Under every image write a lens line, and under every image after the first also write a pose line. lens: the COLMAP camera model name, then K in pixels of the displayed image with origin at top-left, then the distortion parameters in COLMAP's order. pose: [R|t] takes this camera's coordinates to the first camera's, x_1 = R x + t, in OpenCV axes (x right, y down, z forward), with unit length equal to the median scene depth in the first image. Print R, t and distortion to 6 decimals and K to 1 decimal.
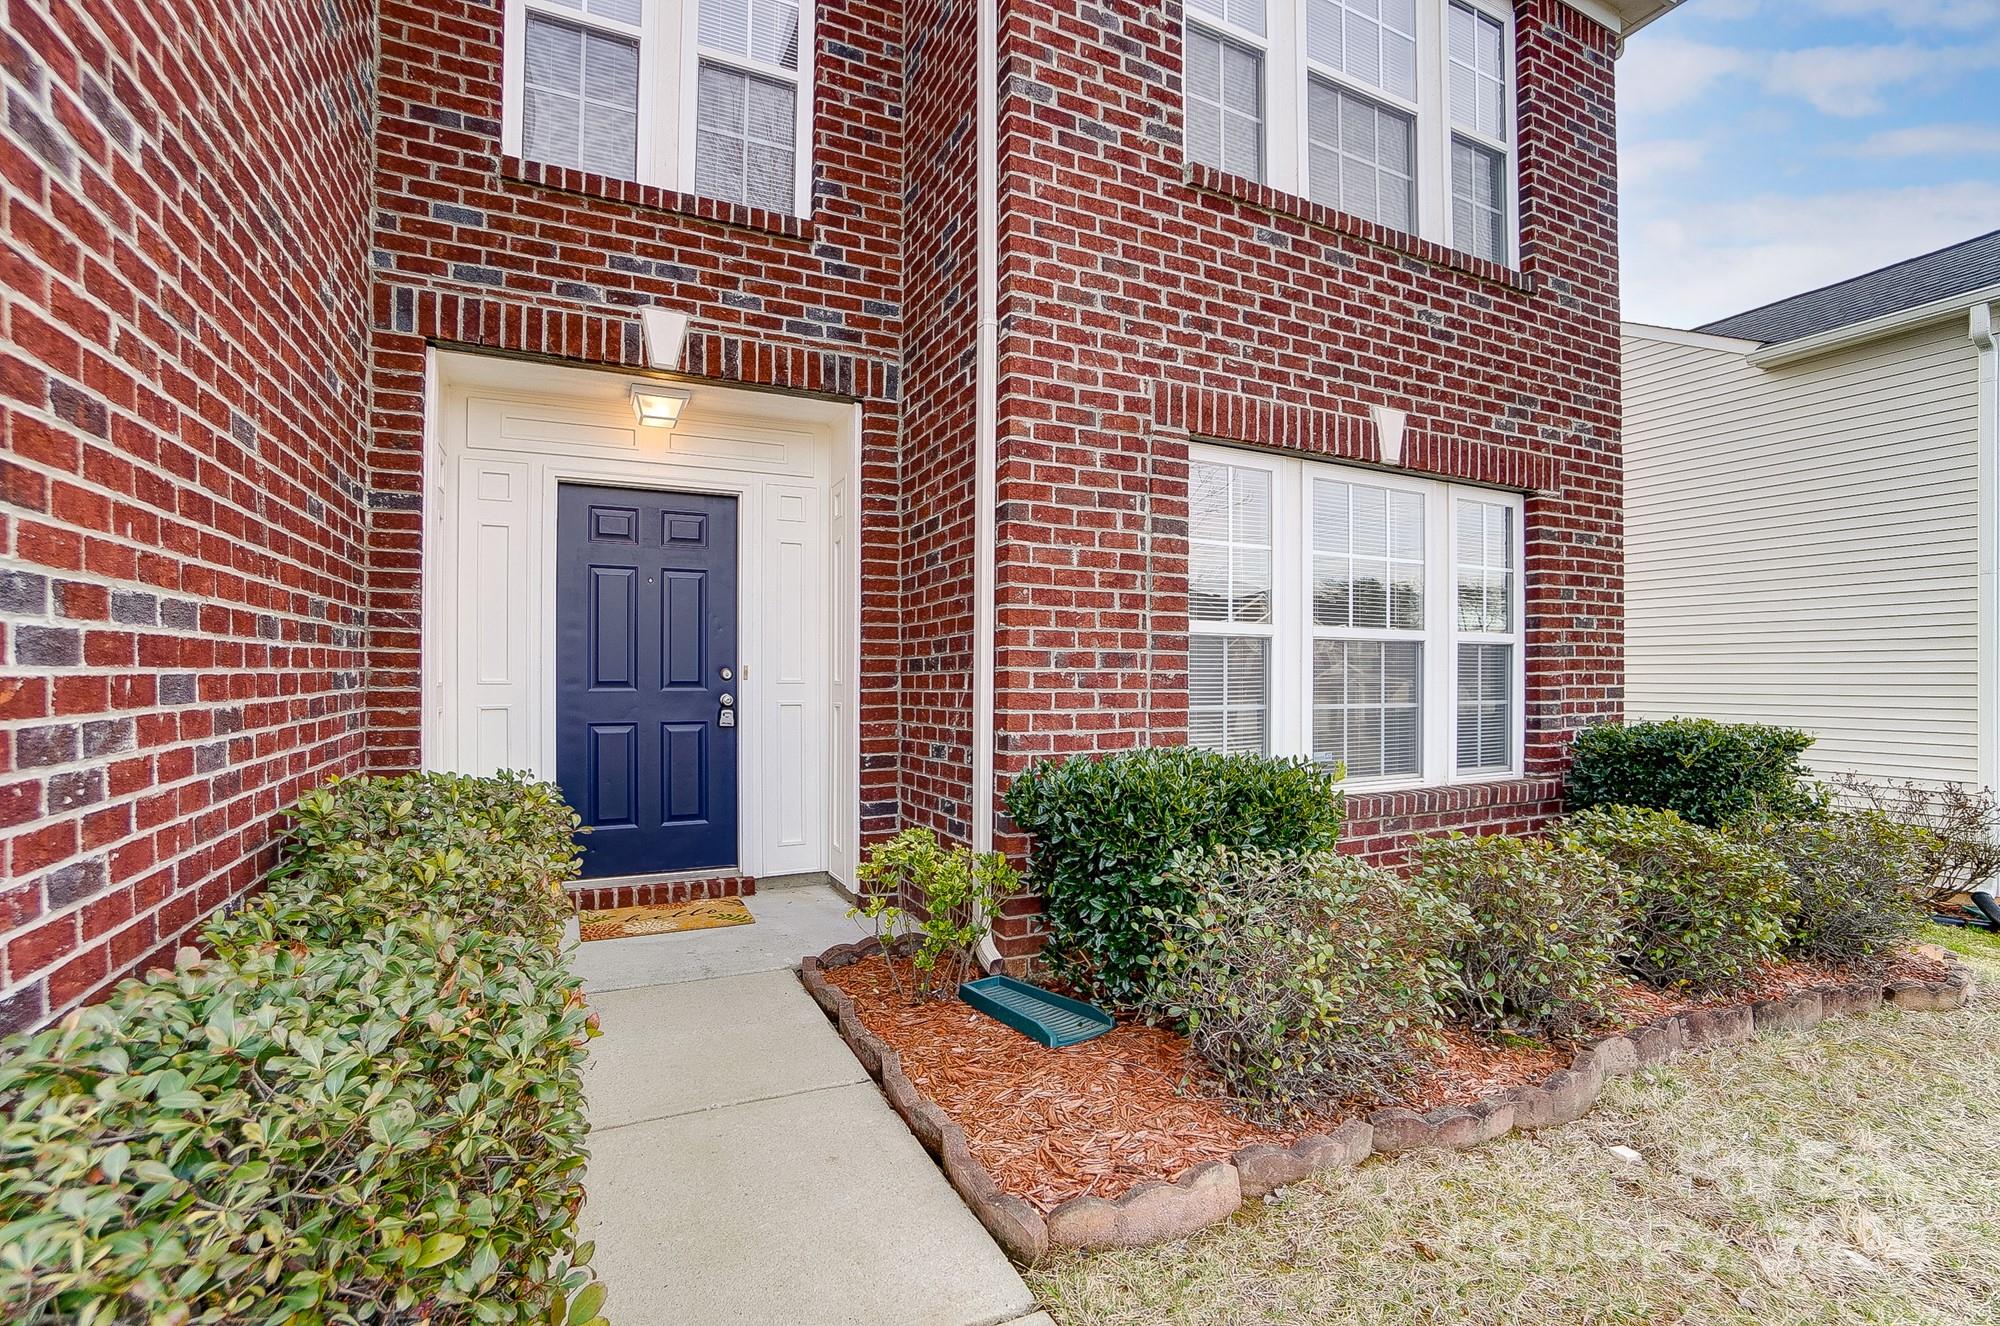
lens RADIAL K [[889.9, 0, 1003.9], [0, 889.9, 675.2], [0, 0, 1]] dist [-0.067120, 0.025964]
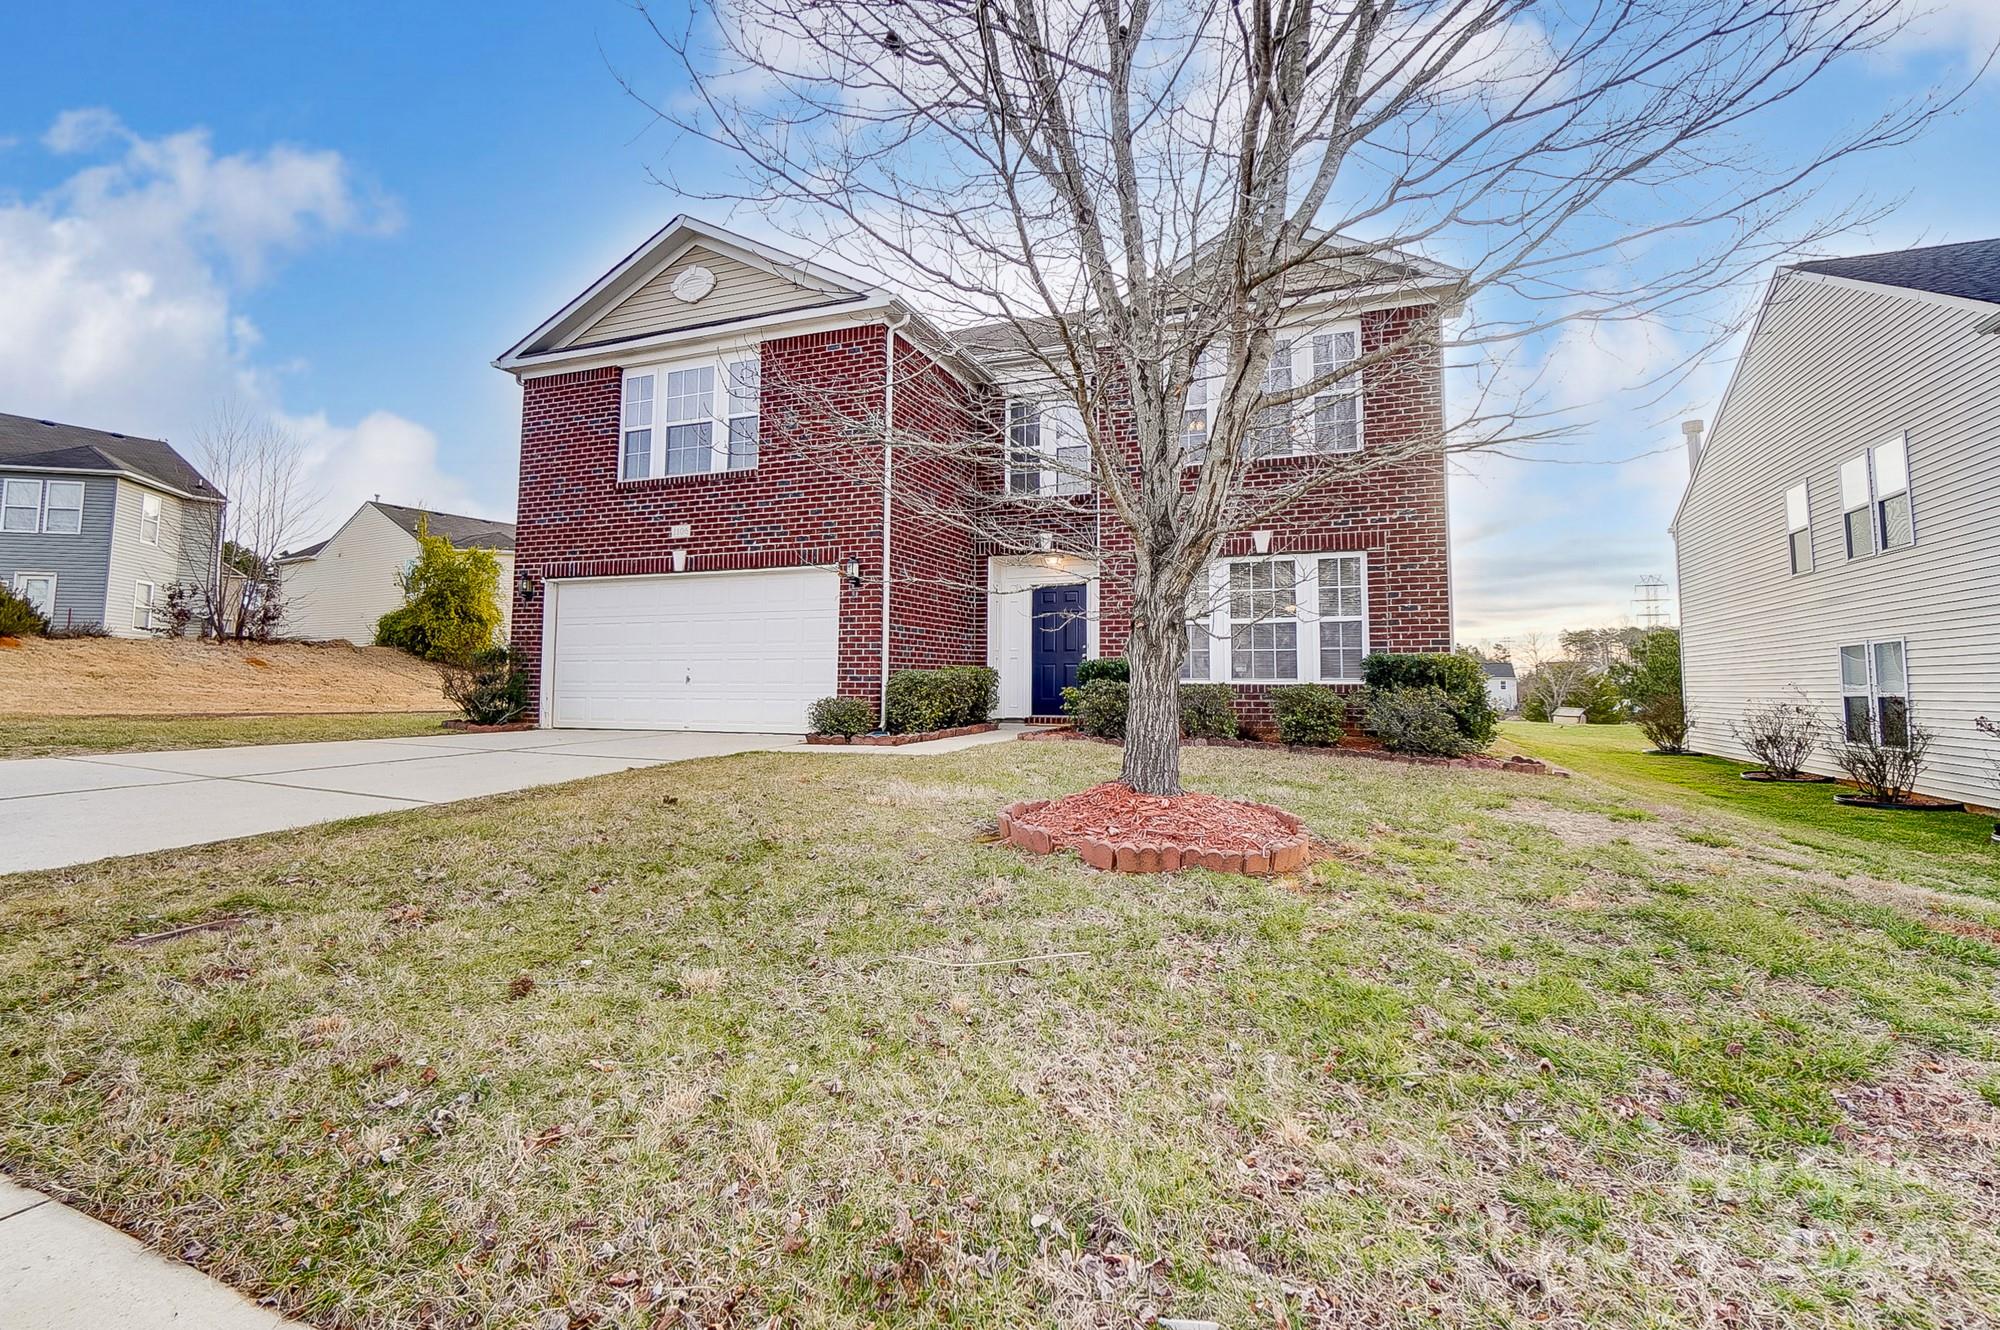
lens RADIAL K [[951.1, 0, 996.7], [0, 951.1, 626.0], [0, 0, 1]] dist [0.001476, 0.000196]
pose [[0.676651, -0.051586, -0.734494, 1.912076], [-0.001817, 0.997423, -0.071726, 0.164857], [0.736302, 0.049869, 0.674813, -1.391746]]
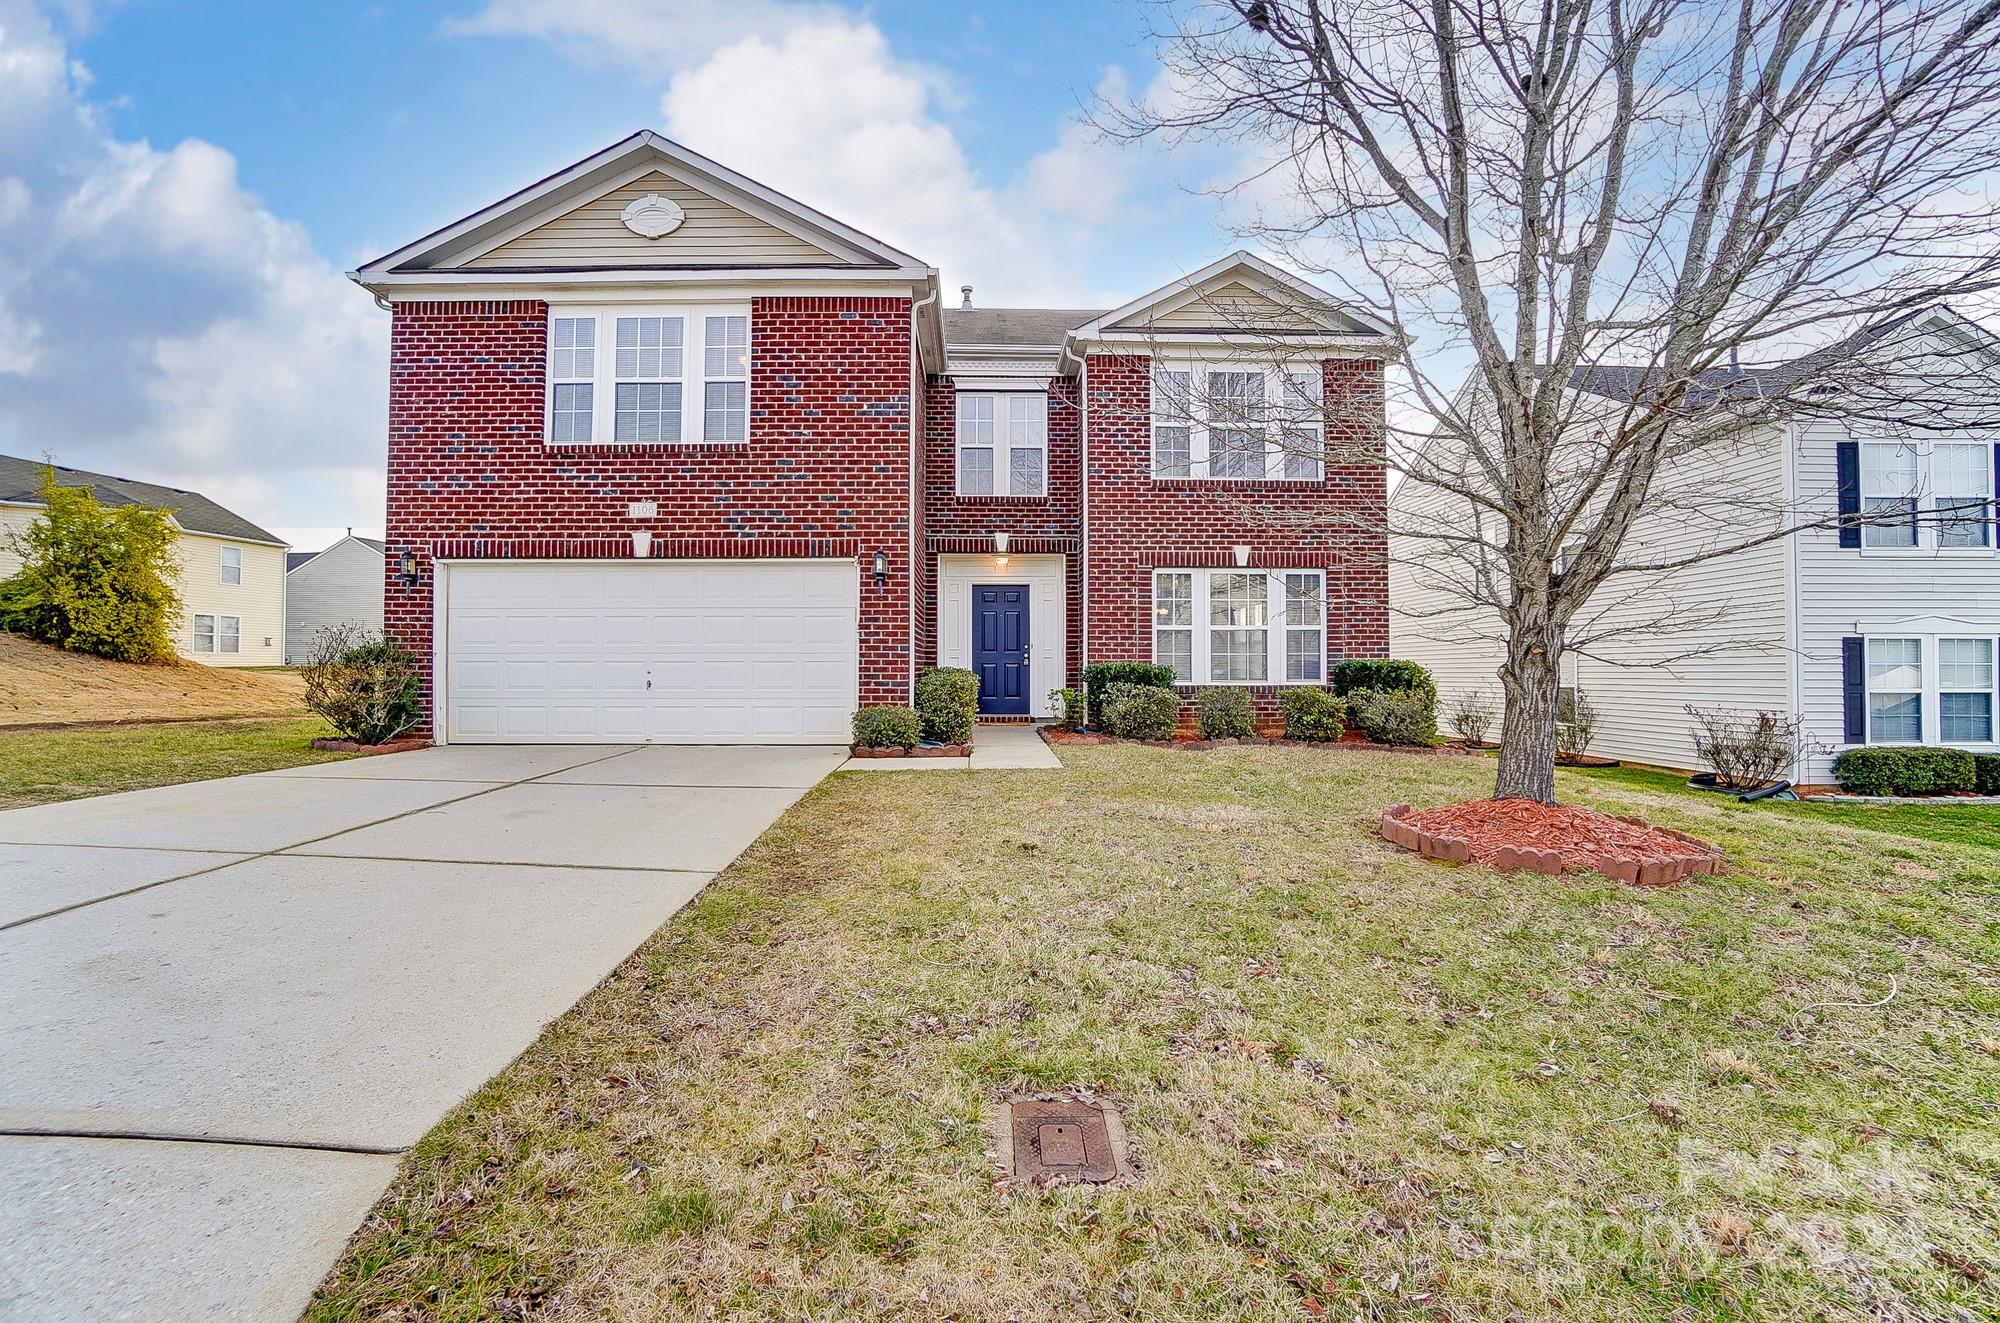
lens RADIAL K [[889.9, 0, 1003.9], [0, 889.9, 673.7], [0, 0, 1]] dist [-0.067120, 0.025964]
pose [[0.911444, -0.005501, -0.411387, 0.898344], [0.004792, 0.999985, -0.002753, 0.102547], [0.411395, 0.000538, 0.911457, -1.849541]]
